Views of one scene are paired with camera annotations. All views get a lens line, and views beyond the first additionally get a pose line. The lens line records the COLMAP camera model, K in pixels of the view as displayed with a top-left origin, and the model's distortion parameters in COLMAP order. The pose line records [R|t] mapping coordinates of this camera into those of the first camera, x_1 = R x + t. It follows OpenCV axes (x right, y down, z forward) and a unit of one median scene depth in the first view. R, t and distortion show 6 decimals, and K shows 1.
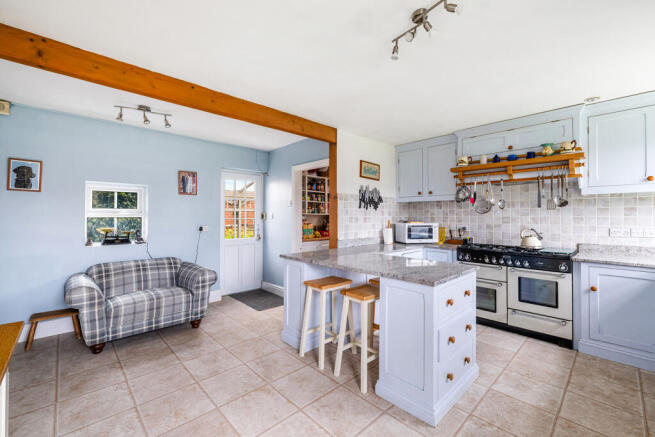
lens RADIAL K [[277.4, 0, 325.9], [0, 277.4, 214.2], [0, 0, 1]] dist [-0.002236, -0.000102]
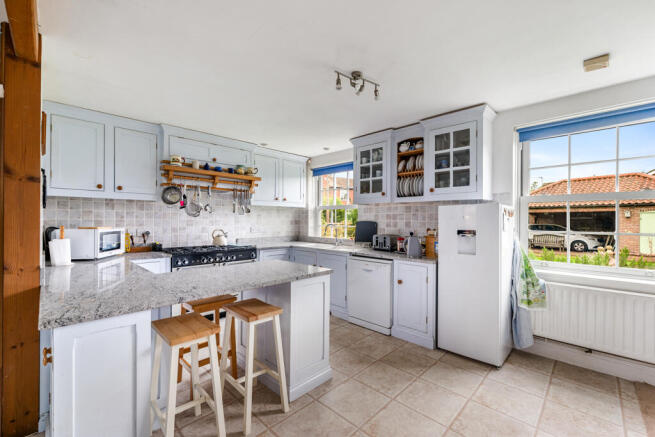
lens RADIAL K [[277.4, 0, 325.0], [0, 277.4, 221.4], [0, 0, 1]] dist [-0.002236, -0.000102]
pose [[-0.036696, -0.007500, 0.999298, -0.485365], [-0.012877, 0.999892, 0.007032, 0.001231], [-0.999243, -0.012610, -0.036789, 0.561640]]
